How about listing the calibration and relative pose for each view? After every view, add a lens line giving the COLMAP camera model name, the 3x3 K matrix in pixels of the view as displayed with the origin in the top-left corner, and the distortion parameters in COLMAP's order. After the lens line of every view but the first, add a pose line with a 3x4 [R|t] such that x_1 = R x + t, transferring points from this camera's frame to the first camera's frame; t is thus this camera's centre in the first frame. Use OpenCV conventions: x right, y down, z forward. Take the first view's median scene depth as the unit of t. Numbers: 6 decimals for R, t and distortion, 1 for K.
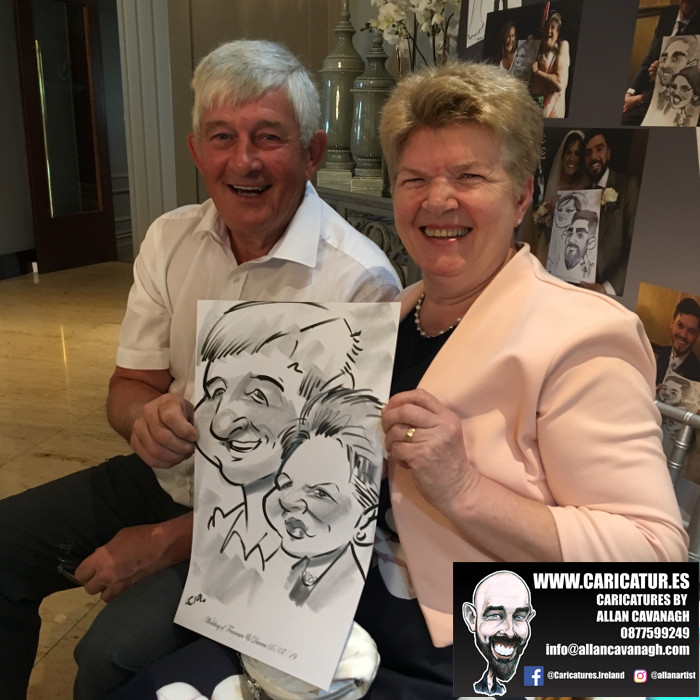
lens RADIAL K [[810.0, 0, 350.0], [0, 810.0, 350.0], [0, 0, 1]] dist [0.121198, -0.153872]
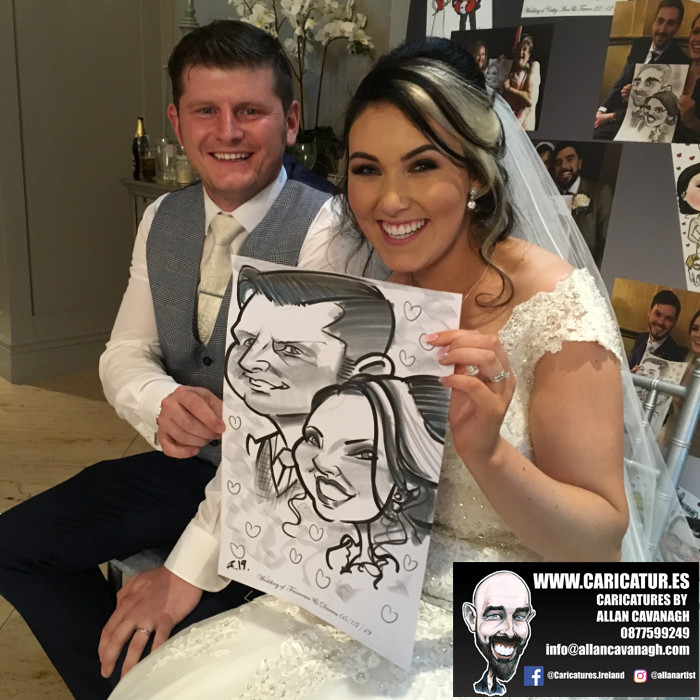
lens RADIAL K [[824.4, 0, 335.7], [0, 824.4, 357.4], [0, 0, 1]] dist [0.095200, -0.113592]
pose [[0.968982, -0.039724, 0.243918, -0.283308], [0.038110, 0.999209, 0.011334, 0.000503], [-0.244176, -0.001687, 0.969730, -0.025539]]
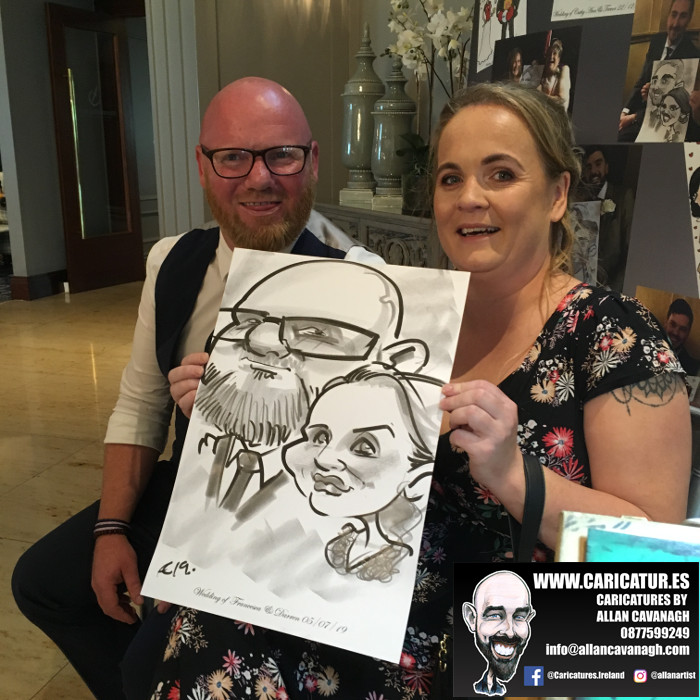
lens RADIAL K [[810.0, 0, 350.0], [0, 810.0, 350.0], [0, 0, 1]] dist [0.121198, -0.153872]
pose [[0.999588, -0.004416, -0.028373, 0.005158], [0.003711, 0.999685, -0.024832, 0.025613], [0.028473, 0.024717, 0.999289, -0.082980]]
